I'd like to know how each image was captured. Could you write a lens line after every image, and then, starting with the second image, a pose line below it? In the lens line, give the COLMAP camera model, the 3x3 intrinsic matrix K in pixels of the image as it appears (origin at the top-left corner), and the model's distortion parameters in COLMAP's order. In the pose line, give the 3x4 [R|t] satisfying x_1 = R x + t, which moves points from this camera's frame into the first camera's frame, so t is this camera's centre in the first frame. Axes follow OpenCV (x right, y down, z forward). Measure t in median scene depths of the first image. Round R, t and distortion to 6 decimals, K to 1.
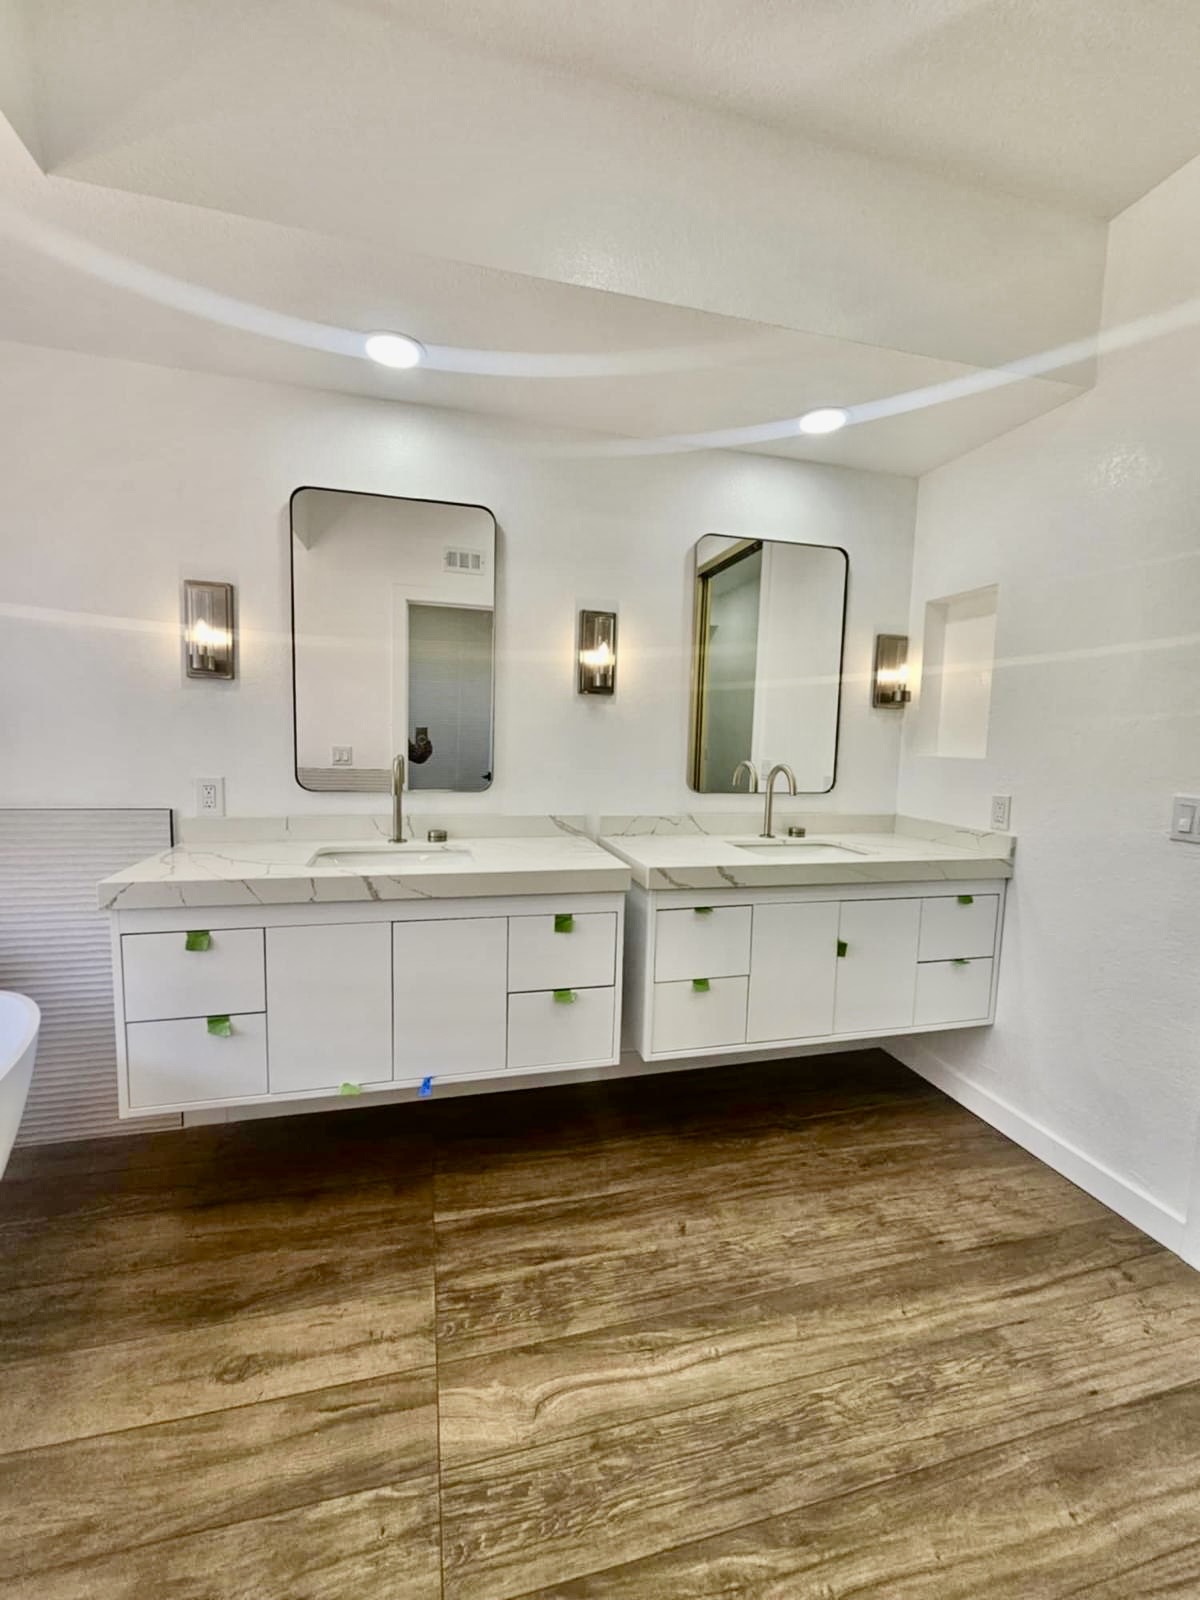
lens RADIAL K [[653.4, 0, 603.8], [0, 653.4, 799.4], [0, 0, 1]] dist [-0.000590, -0.000851]
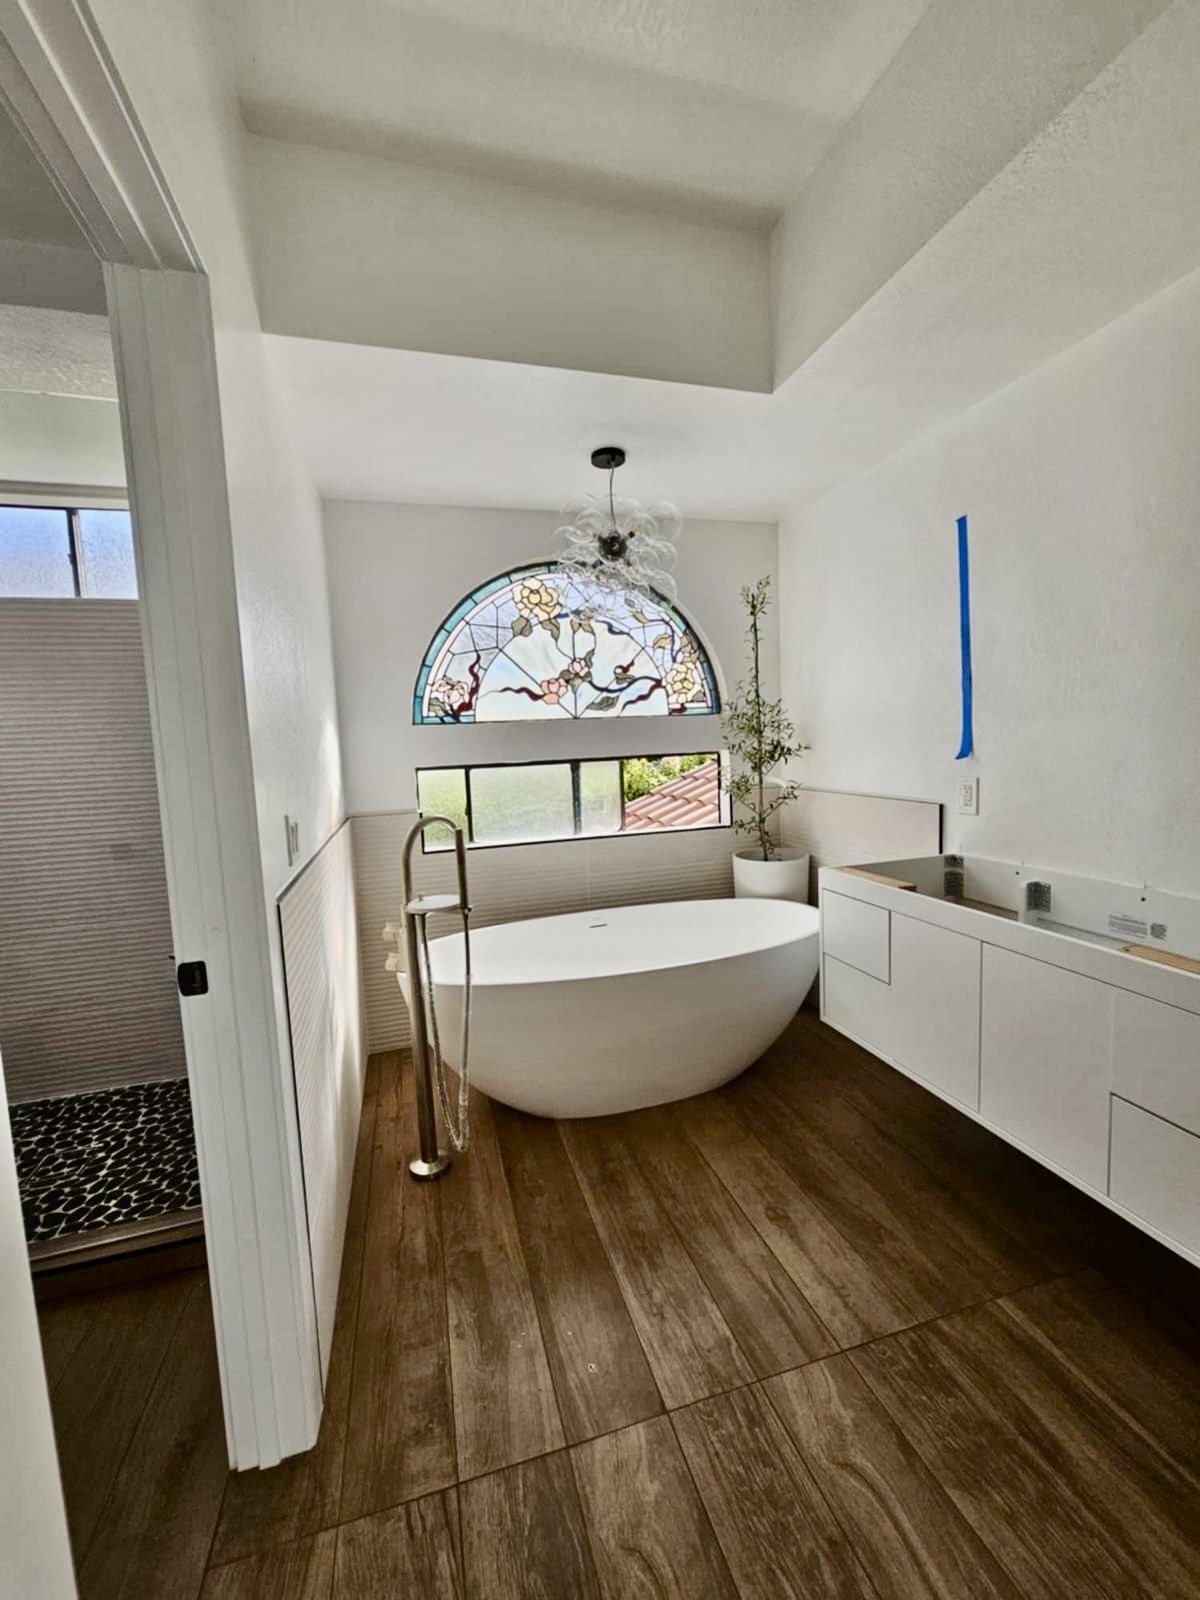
lens RADIAL K [[653.4, 0, 607.5], [0, 653.4, 797.9], [0, 0, 1]] dist [-0.000590, -0.000851]
pose [[0.032247, 0.062987, -0.997493, 0.755458], [-0.064194, 0.996082, 0.060823, -0.057562], [0.997416, 0.062072, 0.036164, 0.558975]]
